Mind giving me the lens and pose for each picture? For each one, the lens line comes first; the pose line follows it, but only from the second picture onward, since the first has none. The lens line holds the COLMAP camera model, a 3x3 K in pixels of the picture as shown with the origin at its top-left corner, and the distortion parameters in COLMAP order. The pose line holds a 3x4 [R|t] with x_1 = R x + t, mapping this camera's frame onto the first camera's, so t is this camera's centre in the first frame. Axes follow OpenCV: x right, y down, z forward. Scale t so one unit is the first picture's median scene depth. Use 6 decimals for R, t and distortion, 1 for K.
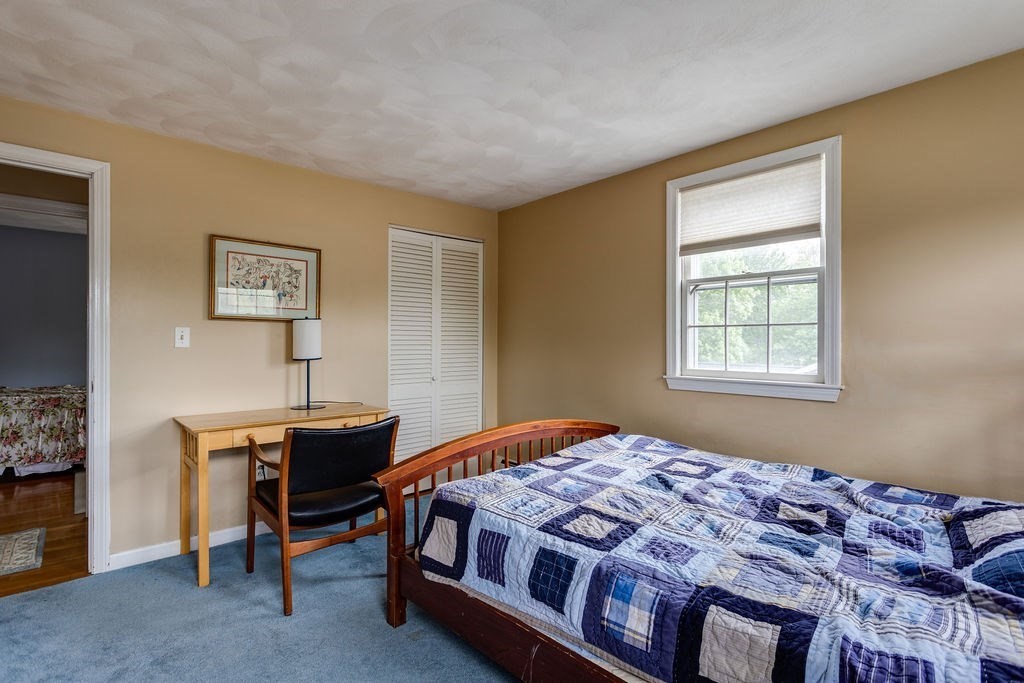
lens RADIAL K [[487.4, 0, 508.8], [0, 487.4, 341.1], [0, 0, 1]] dist [0.001029, 0.000323]
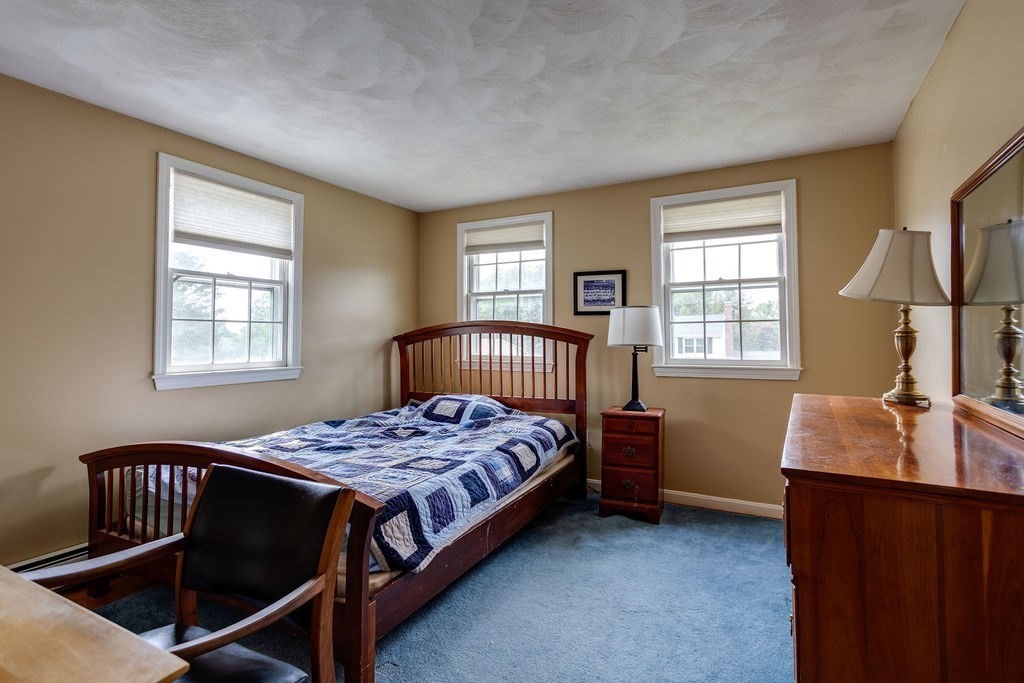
lens RADIAL K [[487.4, 0, 508.8], [0, 487.4, 341.1], [0, 0, 1]] dist [0.001029, 0.000323]
pose [[-0.307702, 0.001239, 0.951482, -0.750902], [0.001155, 0.999999, -0.000928, 0.013835], [-0.951482, 0.000813, -0.307703, 0.730004]]
